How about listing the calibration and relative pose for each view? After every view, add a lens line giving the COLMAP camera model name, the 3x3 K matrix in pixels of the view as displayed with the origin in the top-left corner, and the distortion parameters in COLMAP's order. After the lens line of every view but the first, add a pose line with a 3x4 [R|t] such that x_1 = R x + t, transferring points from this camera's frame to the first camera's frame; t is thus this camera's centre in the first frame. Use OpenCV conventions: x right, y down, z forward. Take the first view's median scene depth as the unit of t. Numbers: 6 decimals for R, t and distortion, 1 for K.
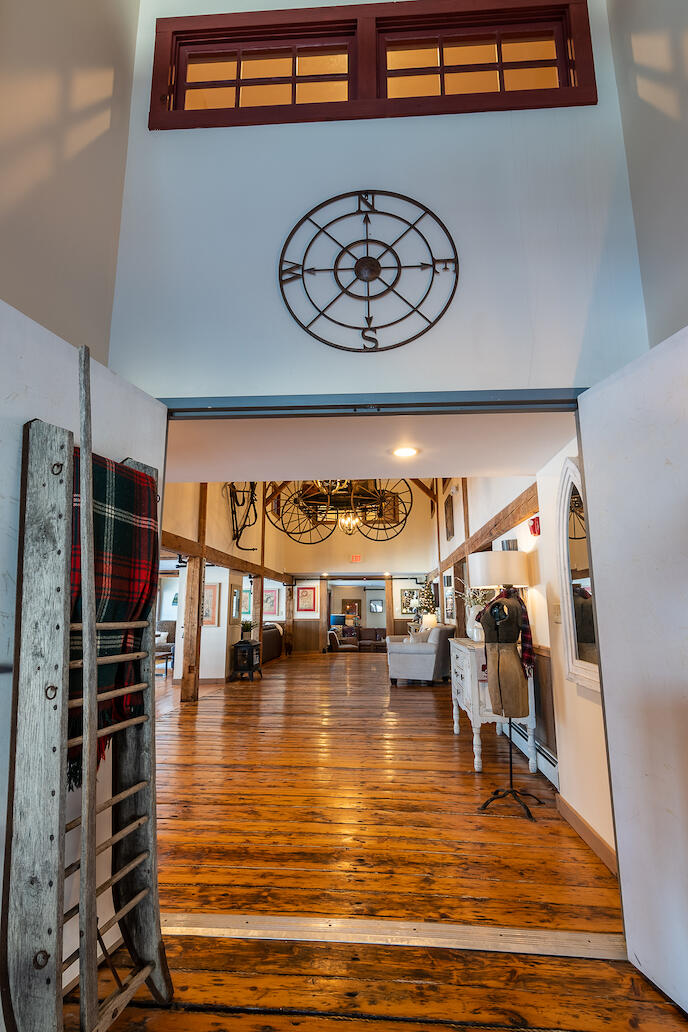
lens RADIAL K [[514.0, 0, 345.3], [0, 514.0, 512.9], [0, 0, 1]] dist [0.001619, 0.000545]
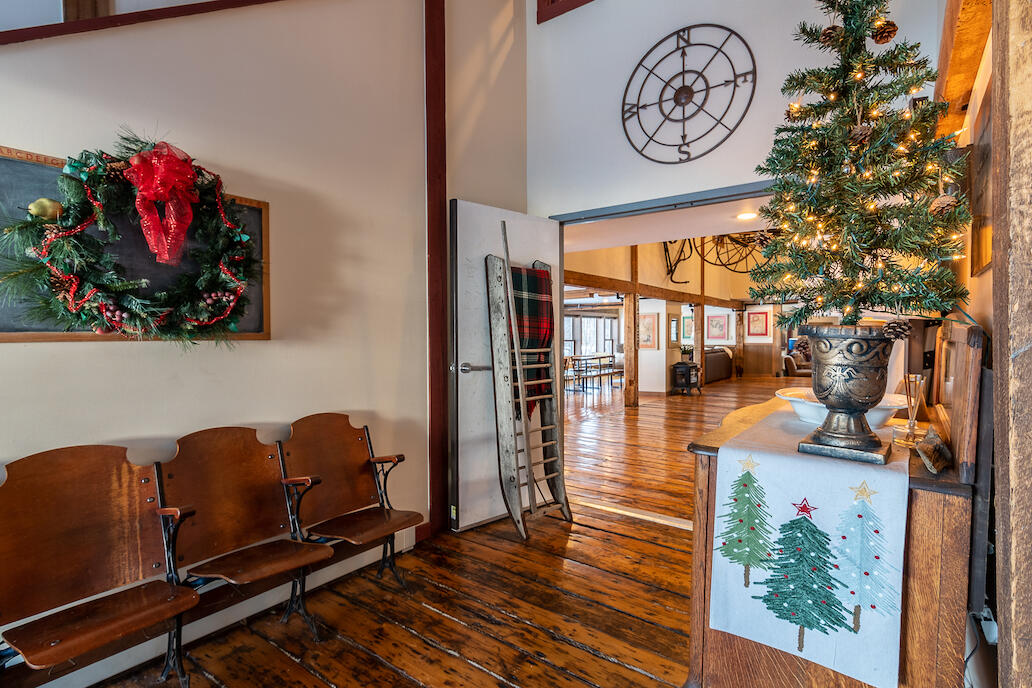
lens RADIAL K [[511.5, 0, 514.3], [0, 511.5, 347.1], [0, 0, 1]] dist [0.000116, -0.000356]
pose [[0.839648, 0.011173, -0.543016, 0.407920], [0.104848, 0.977648, 0.182237, -0.118794], [0.532915, -0.209949, 0.819709, -0.483082]]
